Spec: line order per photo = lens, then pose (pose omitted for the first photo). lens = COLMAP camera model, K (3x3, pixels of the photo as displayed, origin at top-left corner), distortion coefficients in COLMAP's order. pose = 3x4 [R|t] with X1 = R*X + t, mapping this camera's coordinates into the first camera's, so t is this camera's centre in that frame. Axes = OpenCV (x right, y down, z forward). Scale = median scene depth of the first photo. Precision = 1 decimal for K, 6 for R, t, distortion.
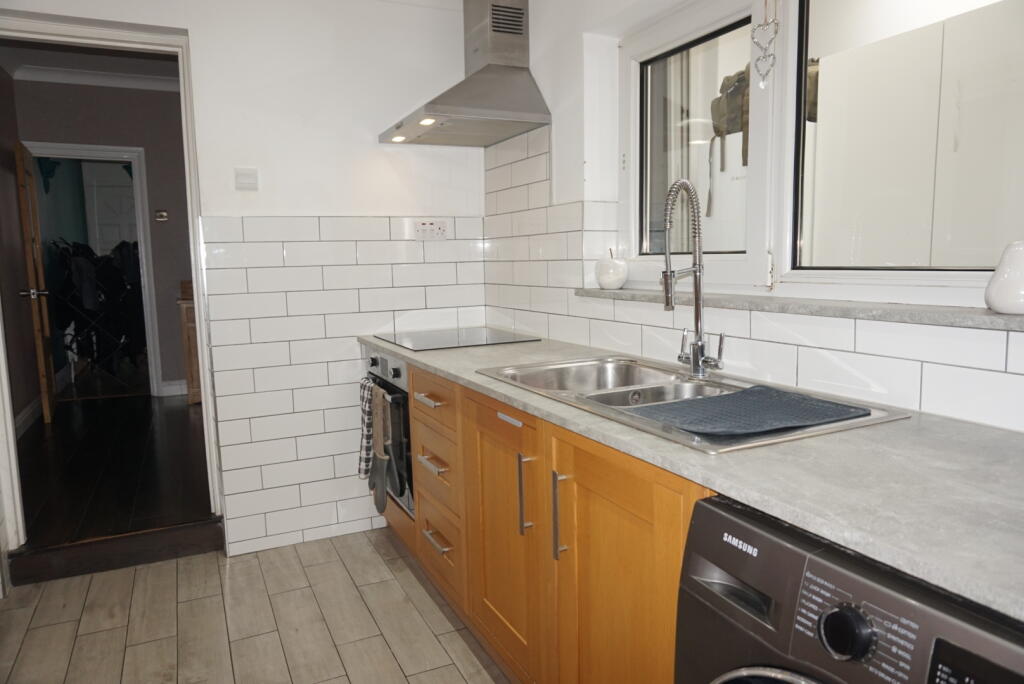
lens RADIAL K [[680.4, 0, 512.0], [0, 680.4, 342.0], [0, 0, 1]] dist [-0.028555, 0.001277]
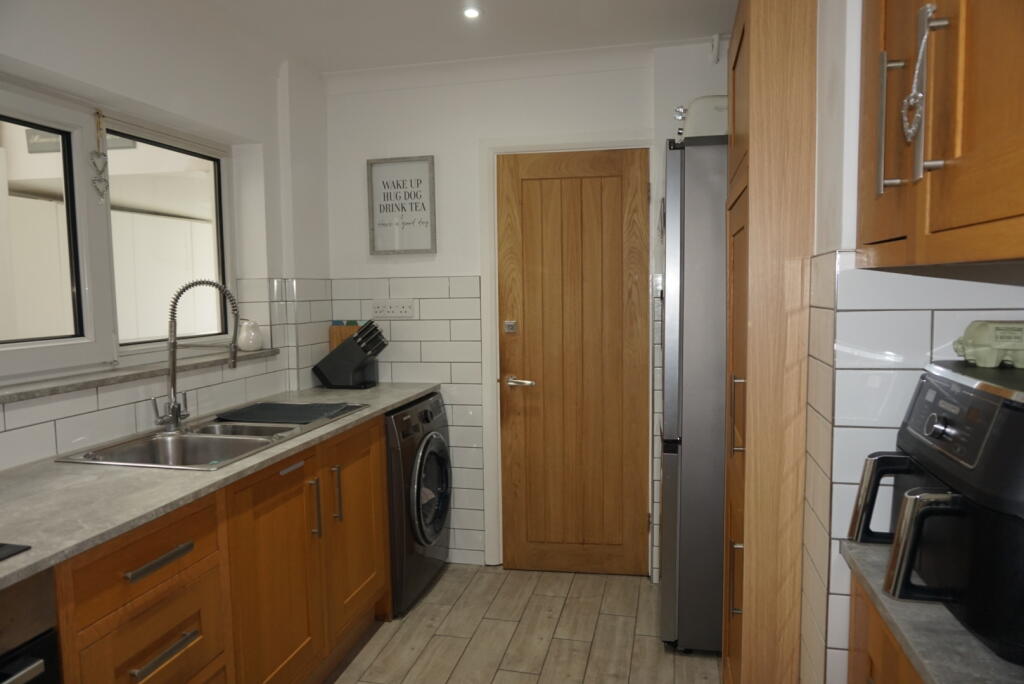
lens RADIAL K [[680.4, 0, 512.0], [0, 680.4, 342.0], [0, 0, 1]] dist [-0.028555, 0.001277]
pose [[-0.776782, -0.029056, 0.629099, -1.059892], [0.098615, 0.981000, 0.167074, -0.271965], [-0.622001, 0.191819, -0.759158, 1.600099]]
